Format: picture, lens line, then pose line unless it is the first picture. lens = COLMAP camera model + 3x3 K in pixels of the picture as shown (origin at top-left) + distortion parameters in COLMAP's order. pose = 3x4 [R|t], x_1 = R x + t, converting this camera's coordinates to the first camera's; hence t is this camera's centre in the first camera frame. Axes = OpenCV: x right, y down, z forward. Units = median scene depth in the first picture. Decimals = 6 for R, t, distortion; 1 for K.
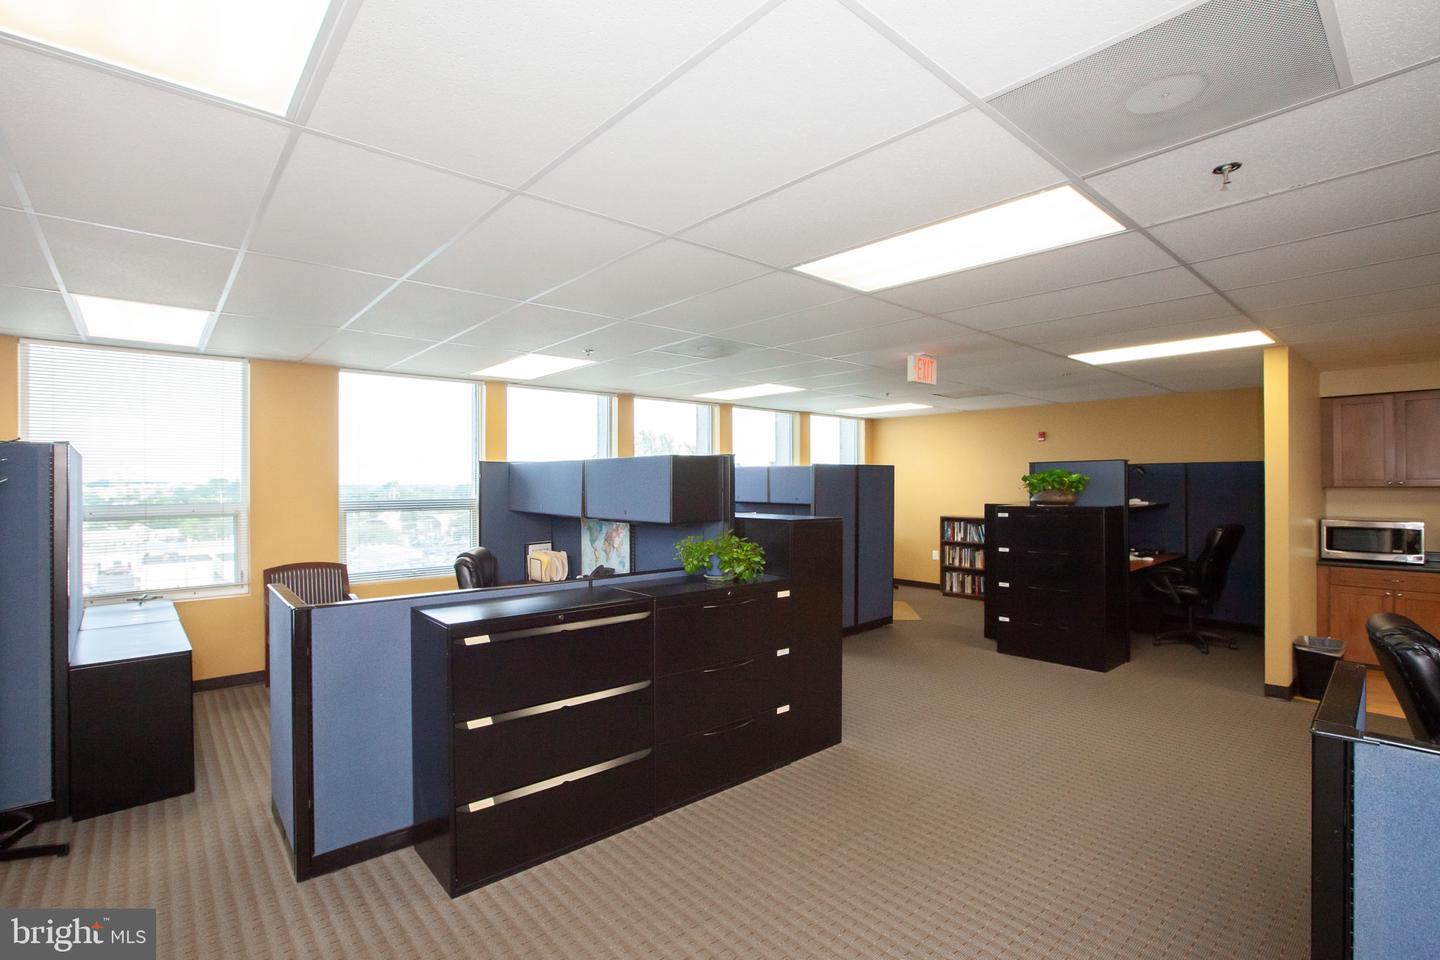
lens RADIAL K [[668.1, 0, 713.3], [0, 668.1, 482.2], [0, 0, 1]] dist [-0.052384, 0.017978]
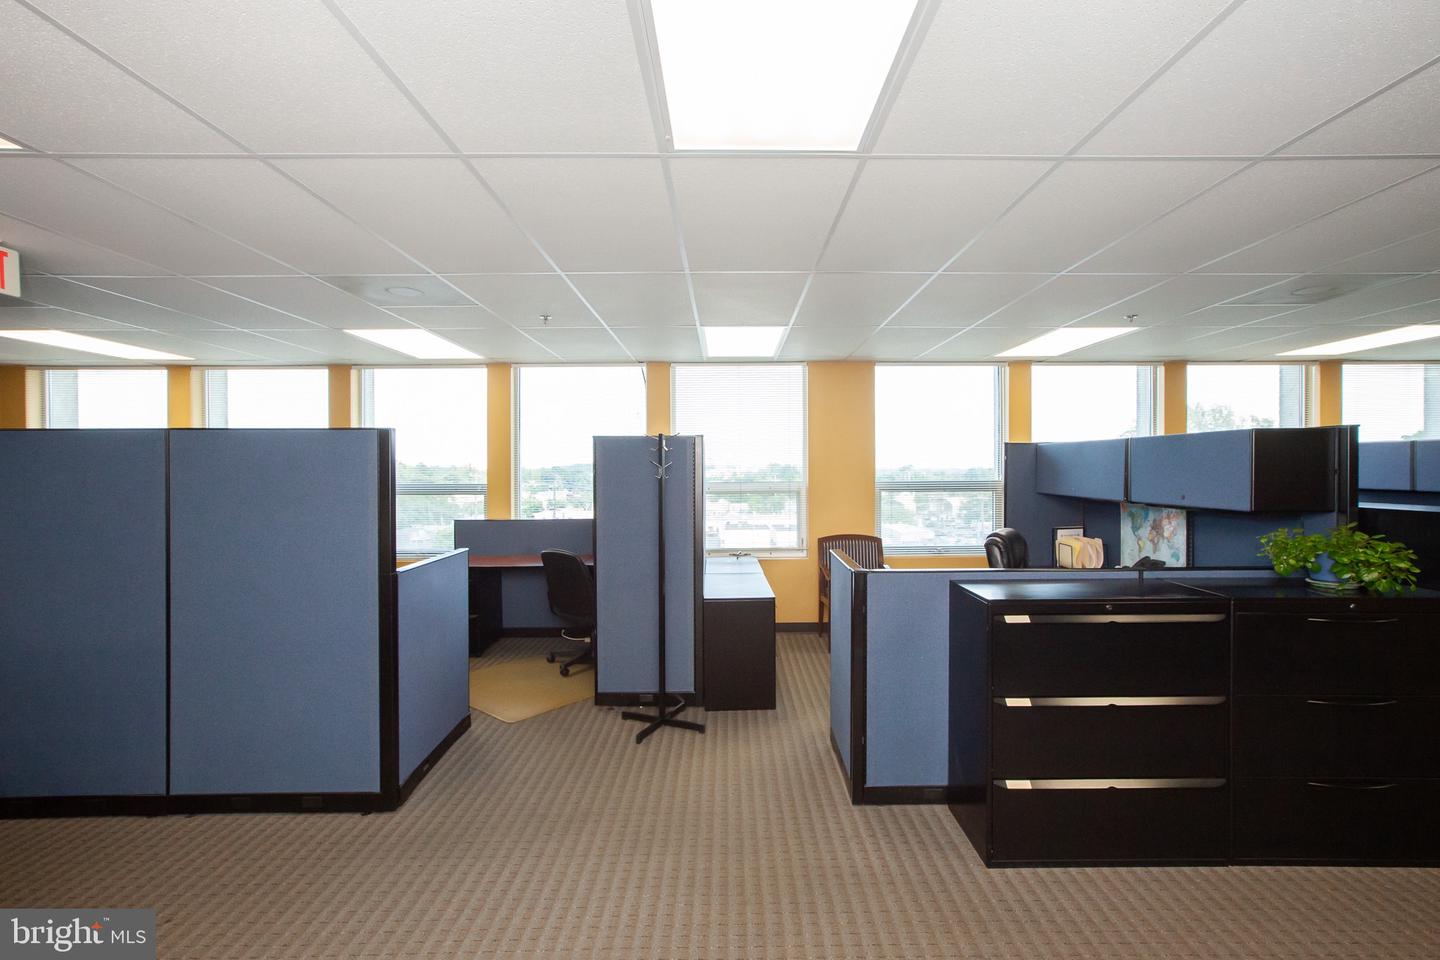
lens RADIAL K [[664.1, 0, 732.8], [0, 664.1, 471.8], [0, 0, 1]] dist [-0.035179, 0.024156]
pose [[0.758267, 0.002506, -0.651939, -0.020327], [0.003329, 0.999965, 0.007716, 0.003987], [0.651935, -0.008022, 0.758232, -0.024181]]
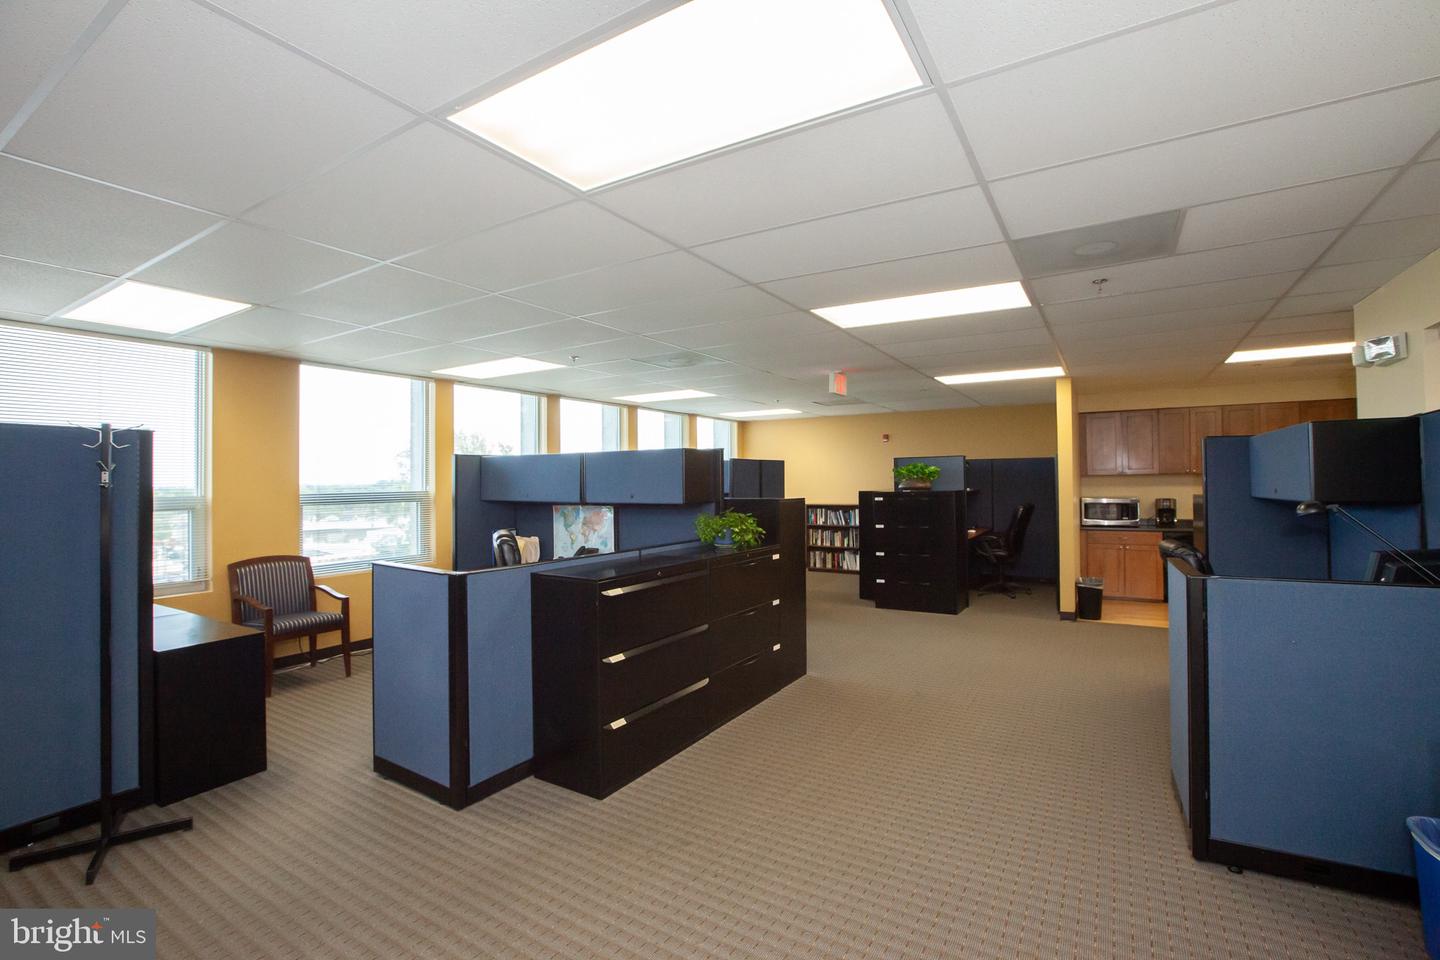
lens RADIAL K [[651.1, 0, 722.8], [0, 651.1, 473.8], [0, 0, 1]] dist [-0.068742, 0.027308]
pose [[0.953412, -0.003979, 0.301644, -0.333904], [0.007743, 0.999906, -0.011285, 0.019173], [-0.301571, 0.013095, 0.953354, -0.147979]]
